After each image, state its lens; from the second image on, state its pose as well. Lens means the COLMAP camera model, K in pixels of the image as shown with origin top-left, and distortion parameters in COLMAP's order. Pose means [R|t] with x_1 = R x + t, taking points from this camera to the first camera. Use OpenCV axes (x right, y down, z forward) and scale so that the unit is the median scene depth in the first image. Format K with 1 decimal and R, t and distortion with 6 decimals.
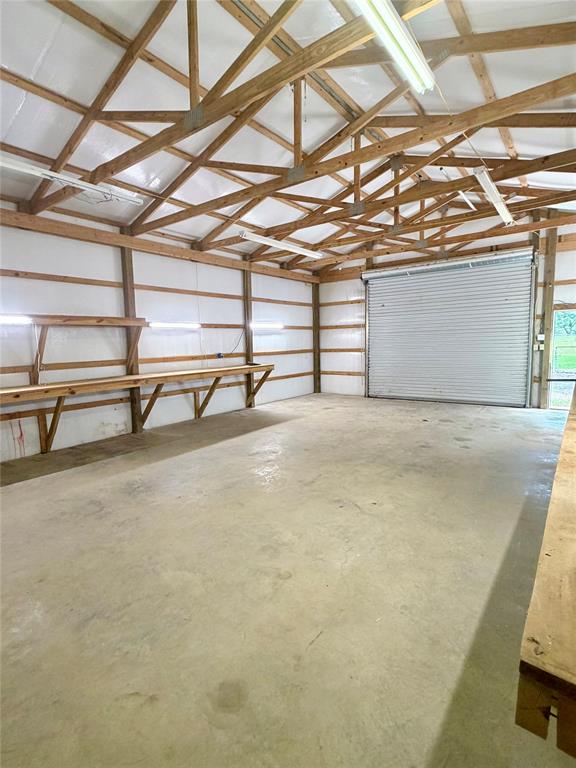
lens RADIAL K [[387.9, 0, 286.3], [0, 387.9, 384.9], [0, 0, 1]] dist [0.001102, 0.000808]
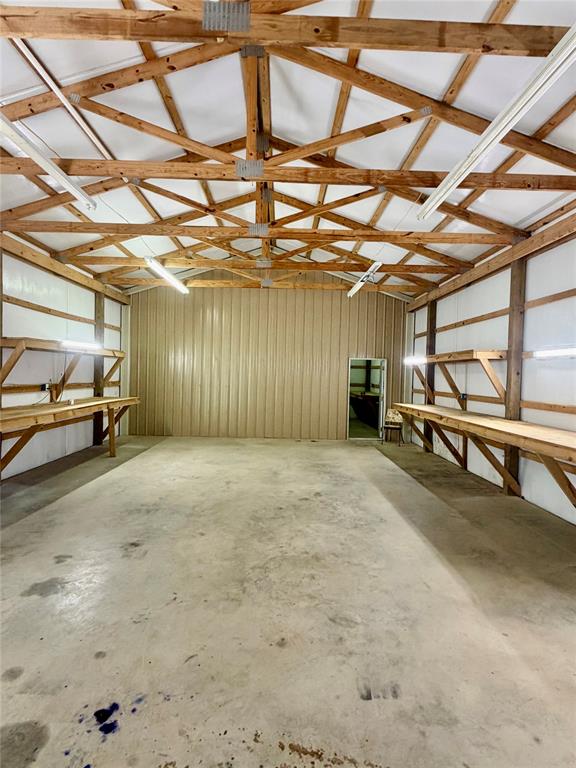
lens RADIAL K [[387.9, 0, 286.9], [0, 387.9, 383.6], [0, 0, 1]] dist [0.001102, 0.000808]
pose [[-0.786055, 0.021231, -0.617792, 0.543889], [-0.072817, 0.989272, 0.126647, -0.198852], [0.613853, 0.144538, -0.776076, 1.605594]]
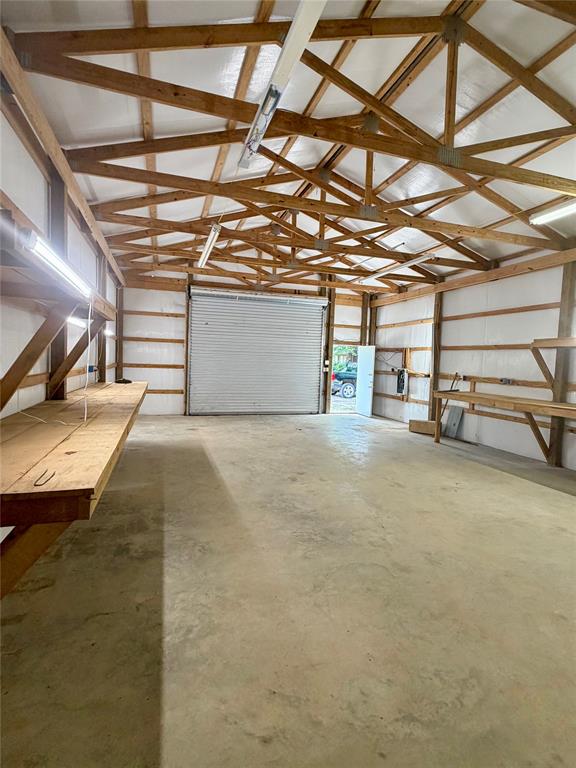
lens RADIAL K [[387.9, 0, 286.9], [0, 387.9, 382.3], [0, 0, 1]] dist [0.001102, 0.000808]
pose [[0.571233, 0.000005, 0.820788, -0.823206], [0.041699, 0.998708, -0.029027, -0.023827], [-0.819728, 0.050808, 0.570495, 0.461152]]
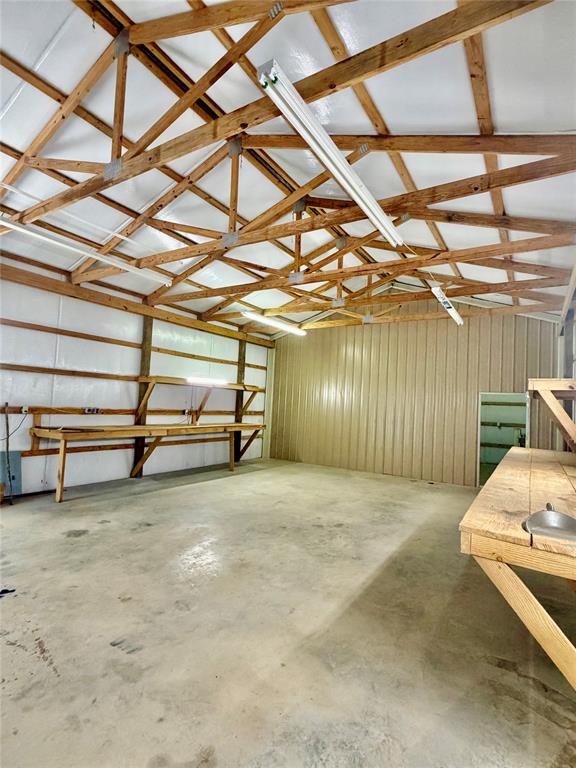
lens RADIAL K [[387.9, 0, 286.9], [0, 387.9, 383.9], [0, 0, 1]] dist [0.001102, 0.000808]
pose [[-0.995821, -0.028219, -0.086861, 0.133223], [-0.033778, 0.997429, 0.063206, -0.216668], [0.084854, 0.065876, -0.994213, 1.859271]]
